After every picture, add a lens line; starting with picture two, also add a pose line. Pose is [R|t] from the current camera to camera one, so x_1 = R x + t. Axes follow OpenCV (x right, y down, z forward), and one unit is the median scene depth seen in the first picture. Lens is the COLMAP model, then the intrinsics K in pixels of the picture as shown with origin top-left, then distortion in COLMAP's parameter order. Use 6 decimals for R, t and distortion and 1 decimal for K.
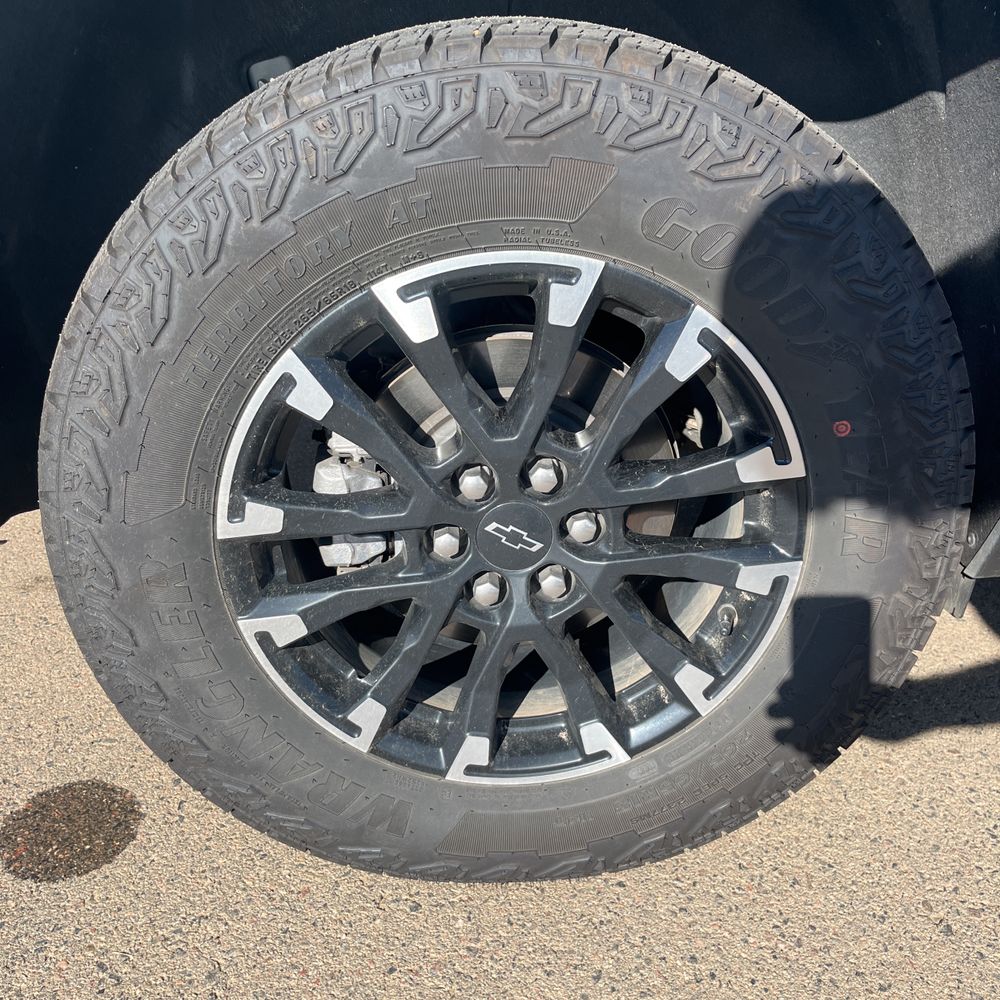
lens RADIAL K [[1000.9, 0, 499.9], [0, 1000.9, 507.0], [0, 0, 1]] dist [0.039545, -0.042111]
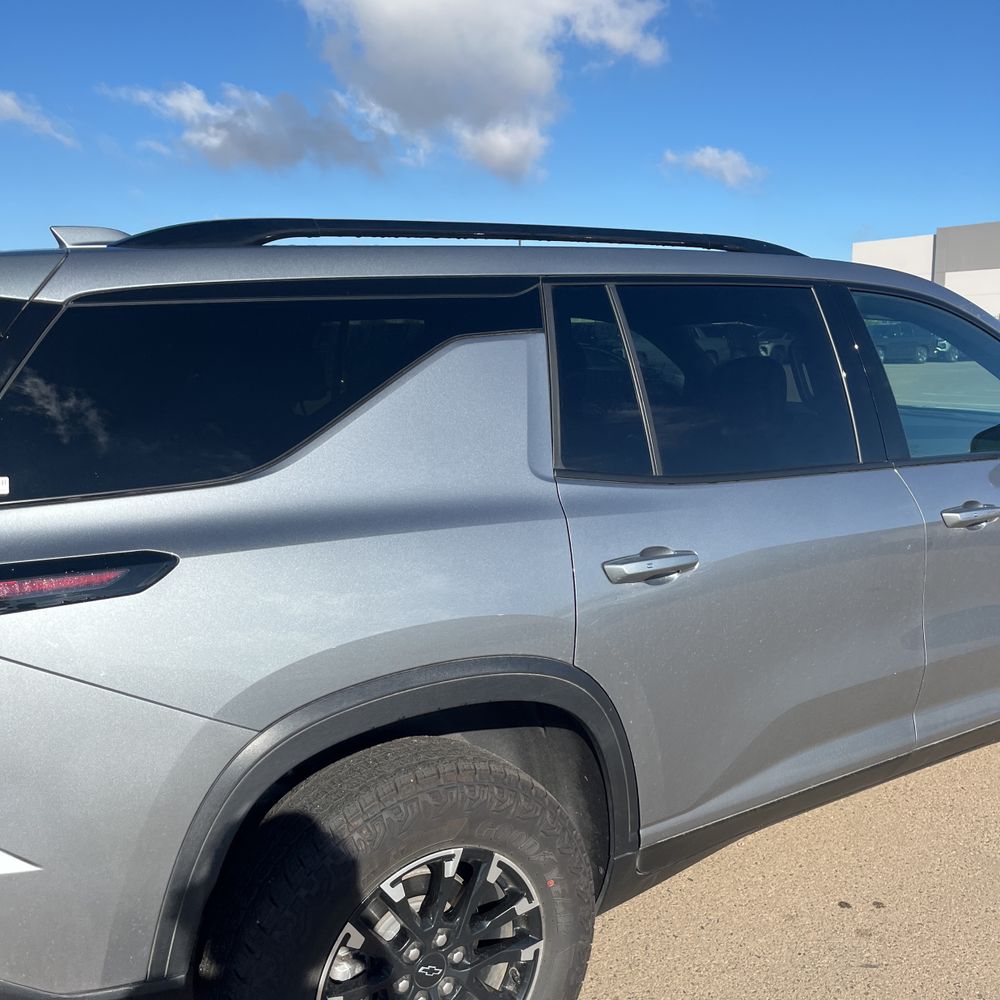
lens RADIAL K [[1000.9, 0, 499.9], [0, 1000.9, 507.0], [0, 0, 1]] dist [0.039545, -0.042111]
pose [[0.856804, -0.105639, 0.504706, -0.907758], [0.234896, 0.951295, -0.199654, -0.484421], [-0.459033, 0.289618, 0.839887, -1.281396]]
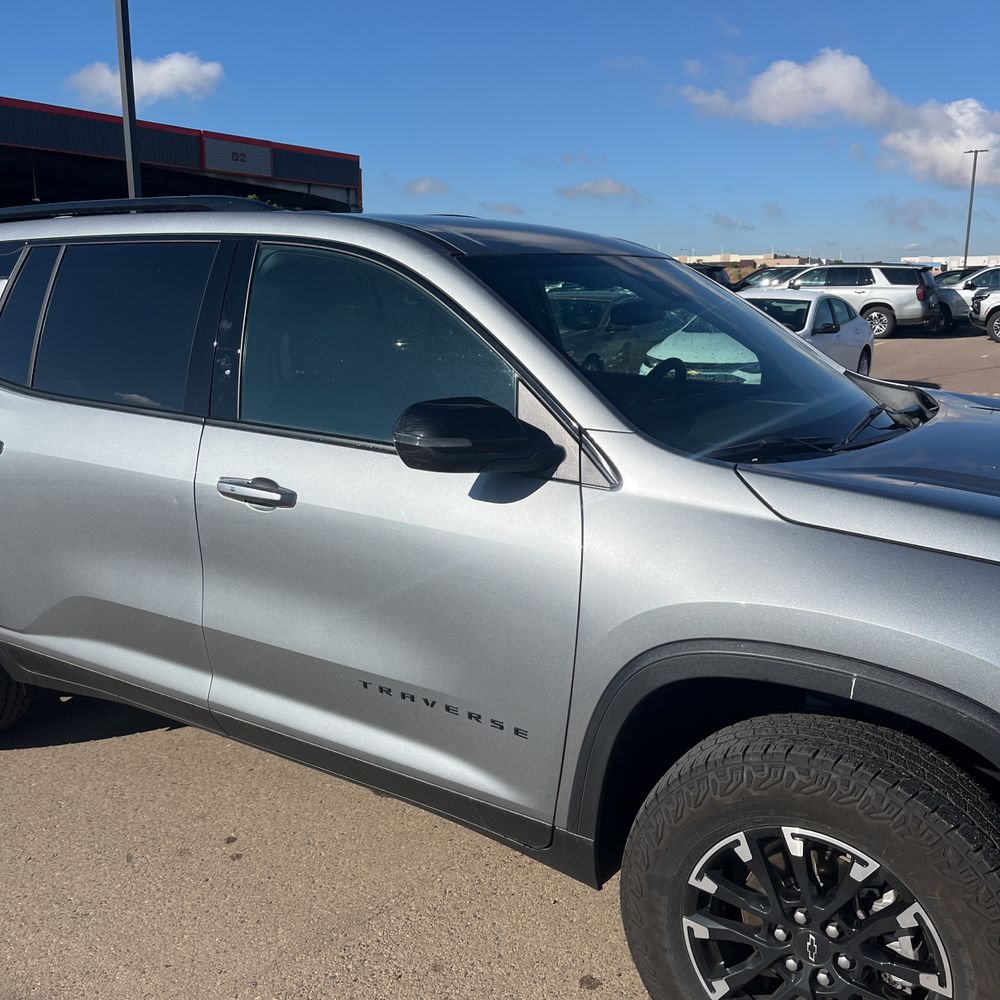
lens RADIAL K [[1001.5, 0, 500.0], [0, 1001.5, 500.0], [0, 0, 1]] dist [0.035005, -0.019912]
pose [[0.833625, 0.117212, -0.539750, 4.248582], [-0.231917, 0.961185, -0.149457, -0.452956], [0.501282, 0.249768, 0.828452, -1.324399]]
